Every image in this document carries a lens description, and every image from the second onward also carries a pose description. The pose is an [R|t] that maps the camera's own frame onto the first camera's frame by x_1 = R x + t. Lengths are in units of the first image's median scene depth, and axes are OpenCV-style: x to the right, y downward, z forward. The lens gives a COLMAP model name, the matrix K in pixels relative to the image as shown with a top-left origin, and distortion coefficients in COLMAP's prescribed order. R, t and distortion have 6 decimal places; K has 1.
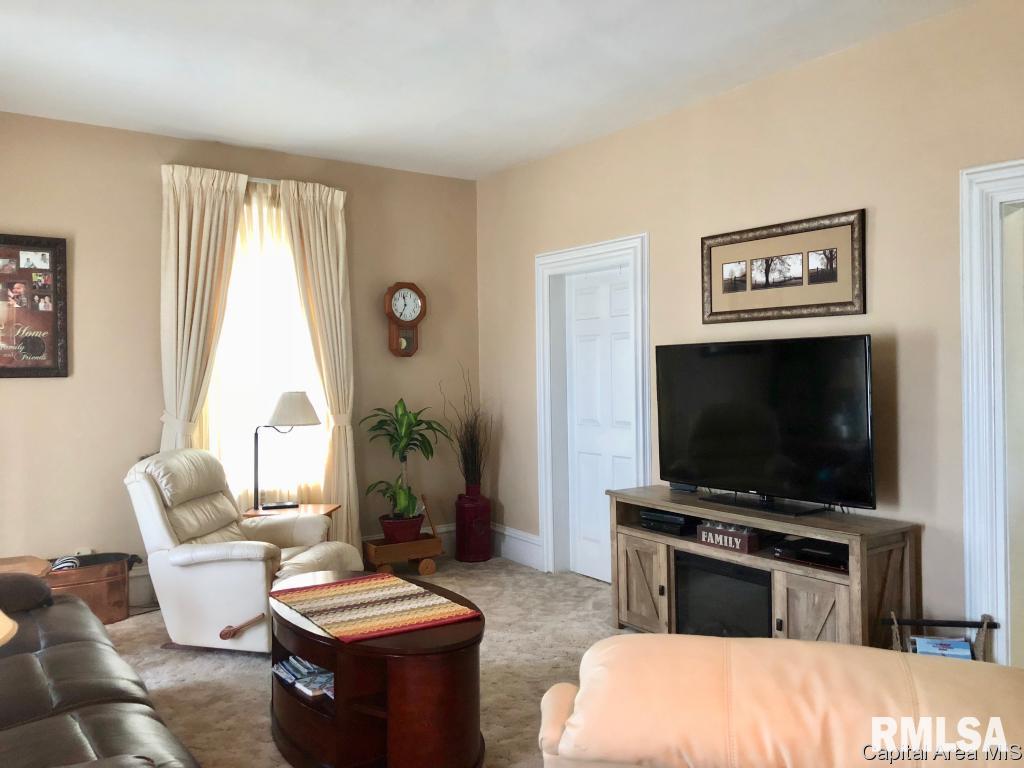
lens RADIAL K [[838.5, 0, 512.0], [0, 838.5, 384.0], [0, 0, 1]] dist [-0.002971, 0.000022]
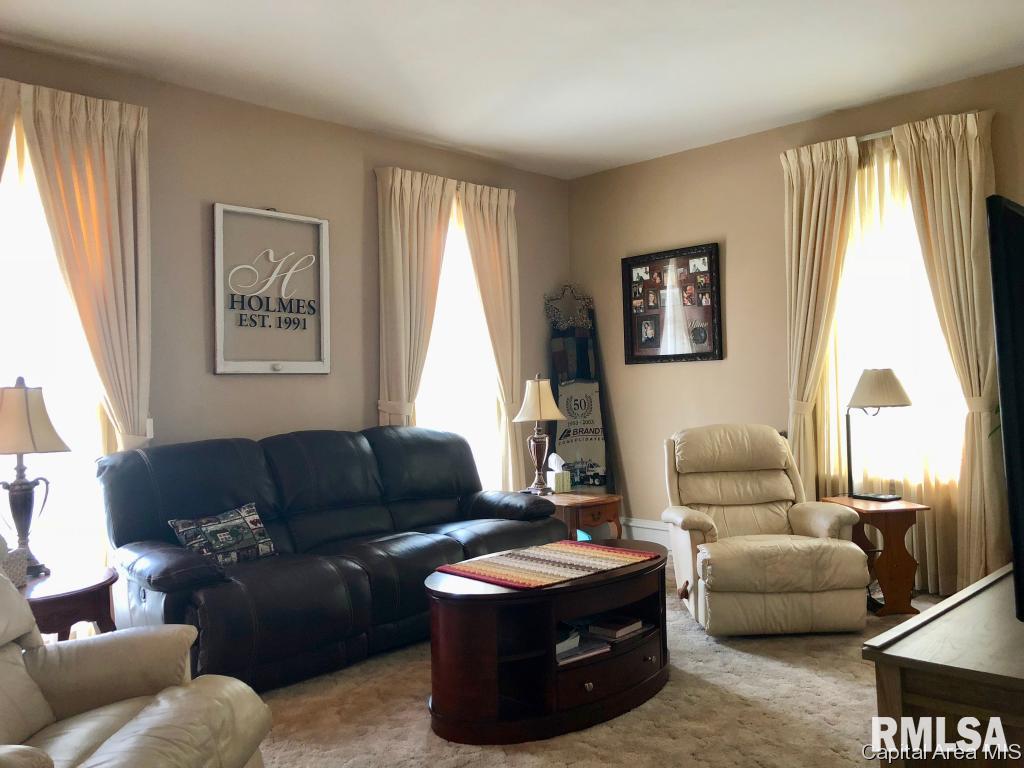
lens RADIAL K [[838.5, 0, 512.0], [0, 838.5, 384.0], [0, 0, 1]] dist [-0.002971, 0.000022]
pose [[0.196182, -0.002422, -0.980564, 0.558053], [0.013918, 0.999903, 0.000314, 0.020638], [0.980469, -0.013710, 0.196197, 0.479586]]
